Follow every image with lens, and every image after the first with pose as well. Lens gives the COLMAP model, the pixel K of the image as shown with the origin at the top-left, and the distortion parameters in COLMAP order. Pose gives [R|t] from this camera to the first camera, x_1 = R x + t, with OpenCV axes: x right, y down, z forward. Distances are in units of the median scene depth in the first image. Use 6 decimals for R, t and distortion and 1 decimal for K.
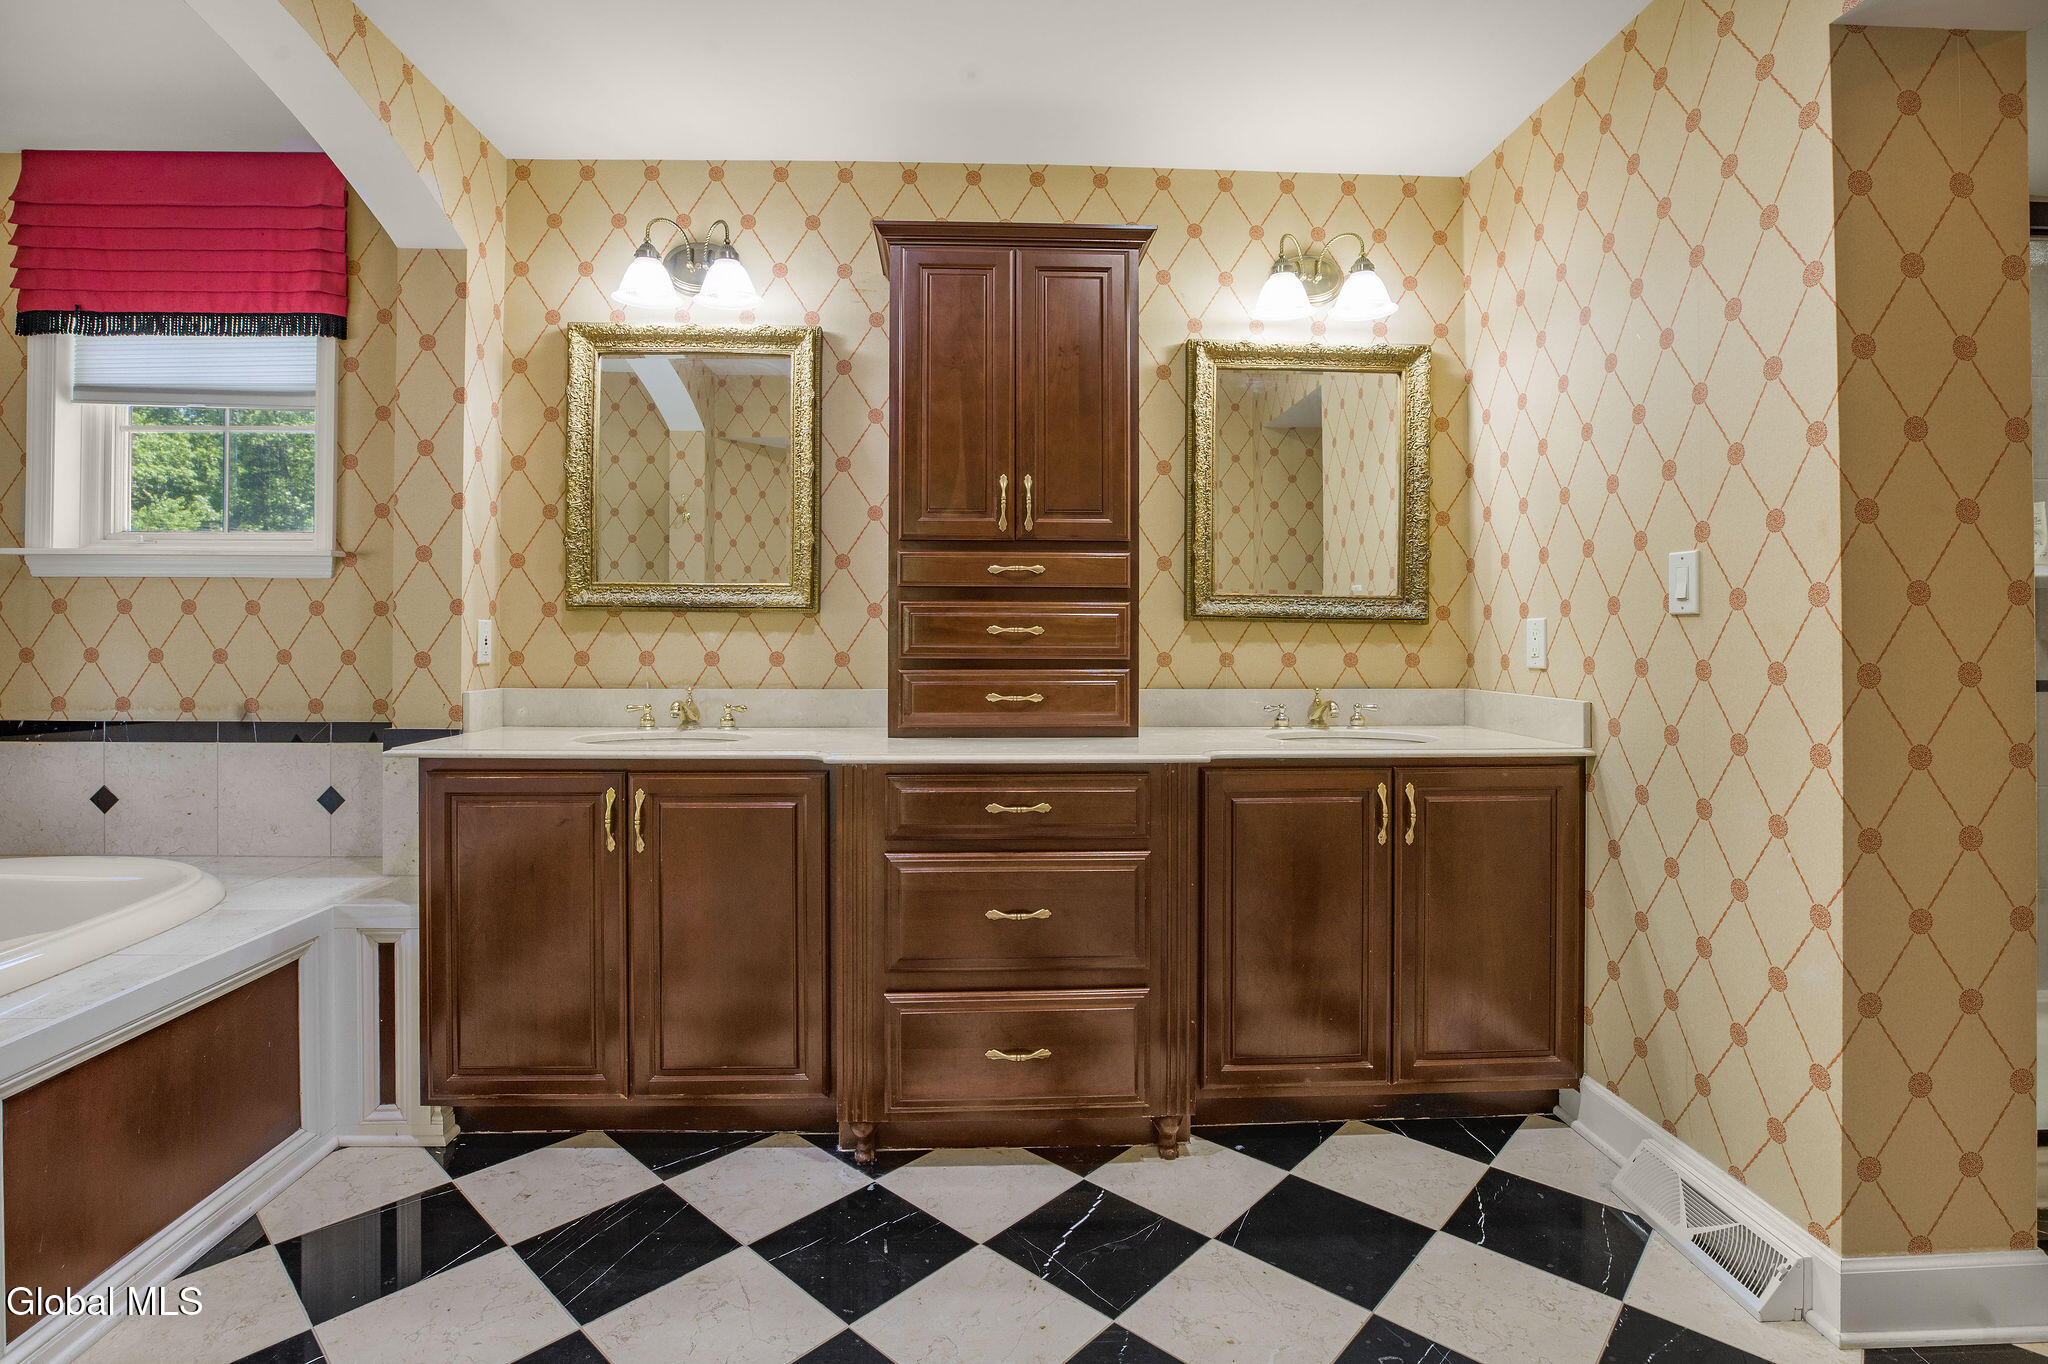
lens RADIAL K [[938.9, 0, 1017.8], [0, 938.9, 669.4], [0, 0, 1]] dist [-0.030714, 0.000035]
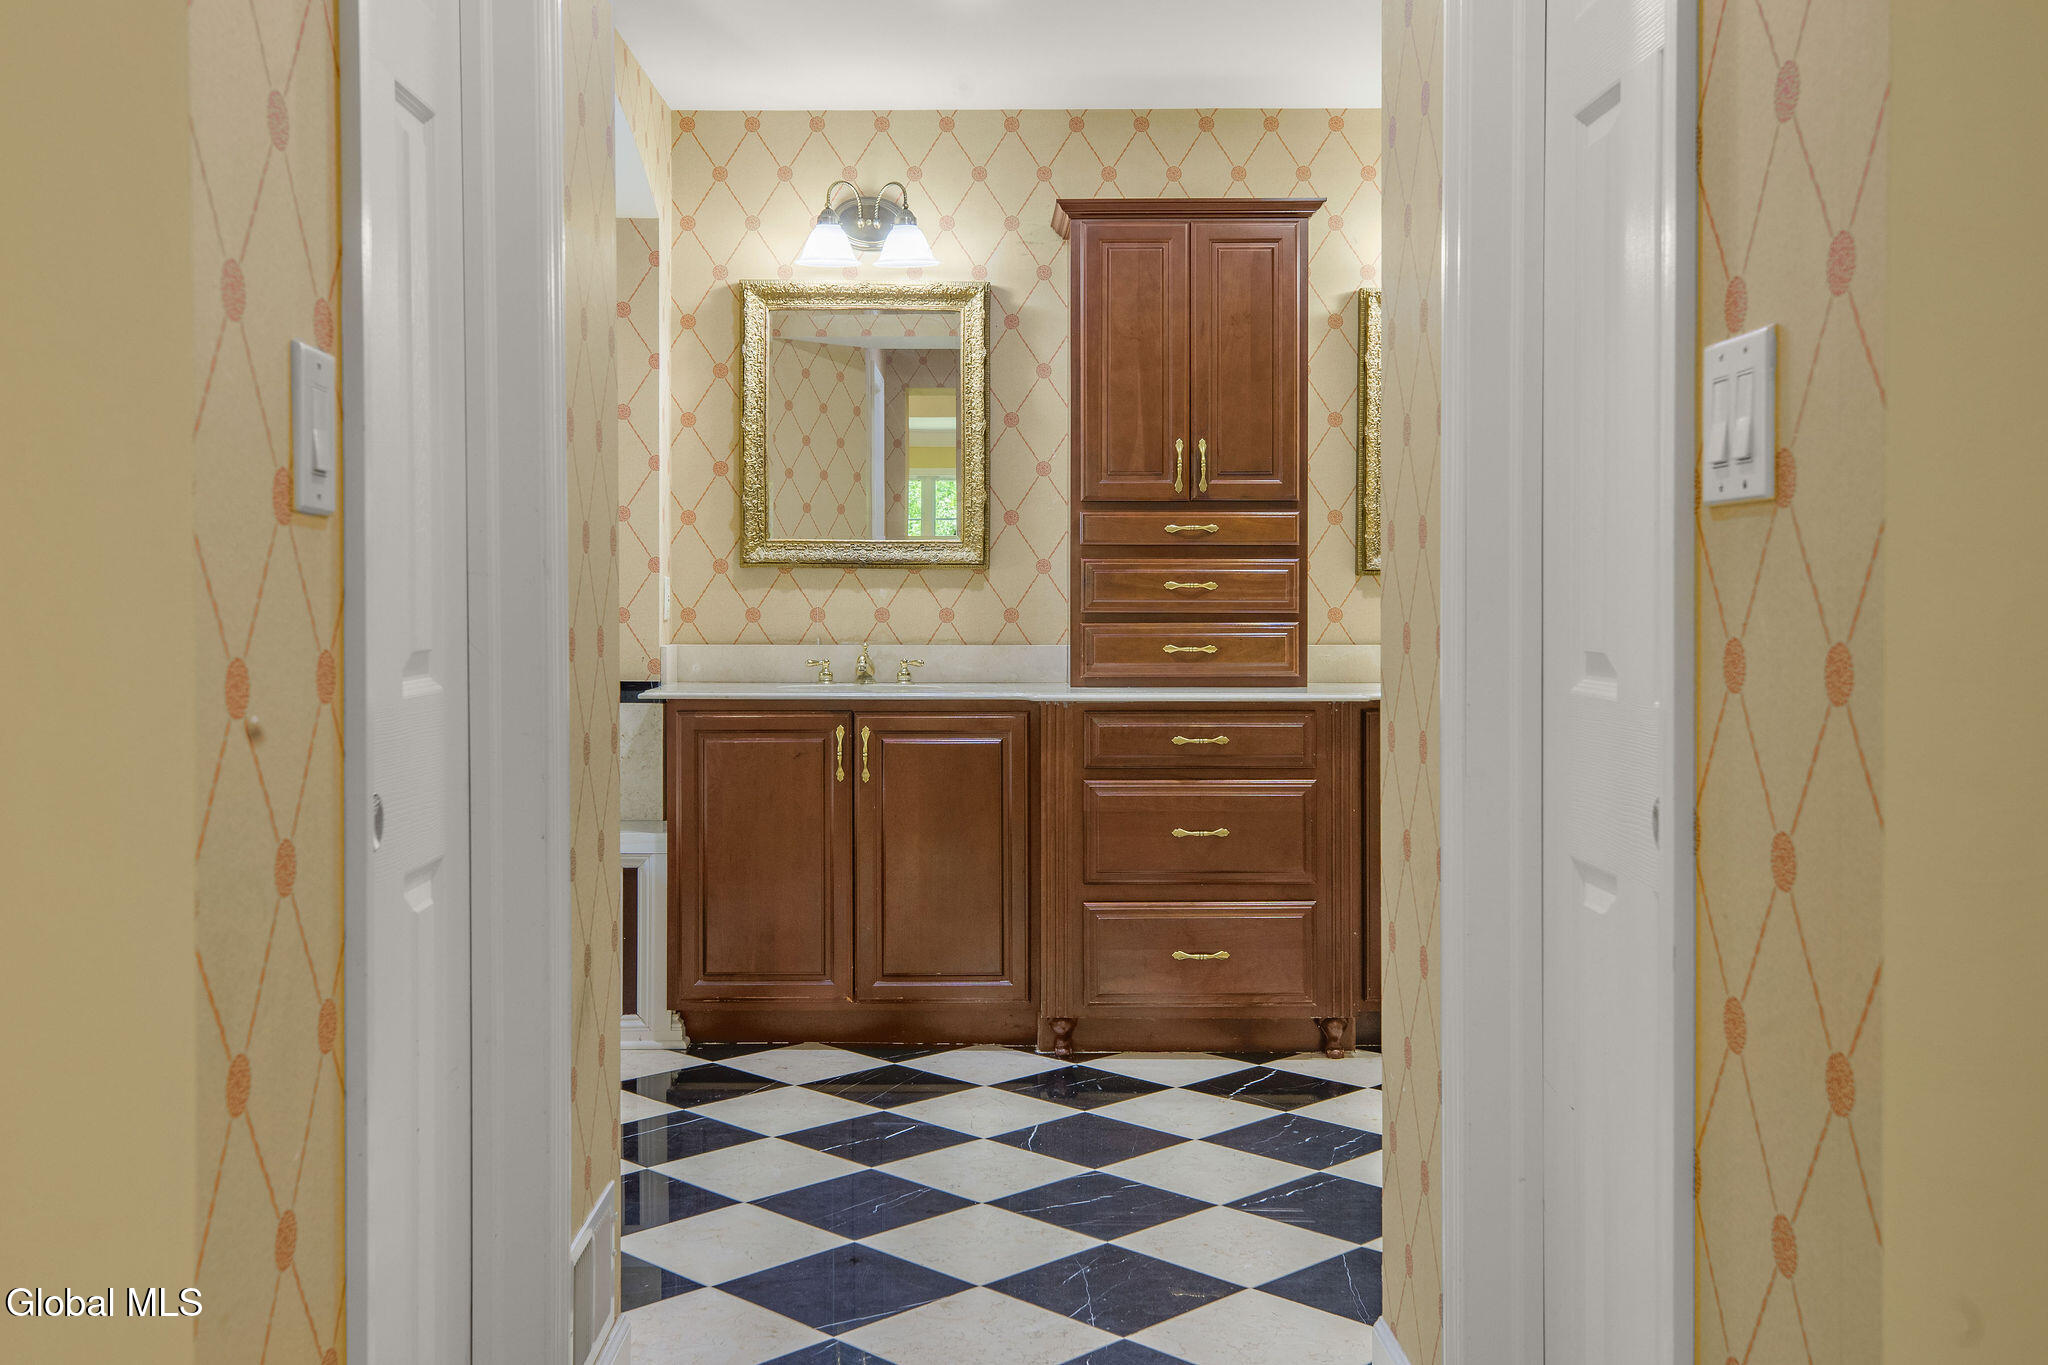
lens RADIAL K [[1966.0, 0, 1024.0], [0, 1966.0, 682.5], [0, 0, 1]] dist [0.058077, -0.001643]
pose [[0.999555, -0.001852, -0.029769, -0.118710], [0.002084, 0.999968, 0.007763, 0.047638], [0.029754, -0.007822, 0.999527, -1.171557]]
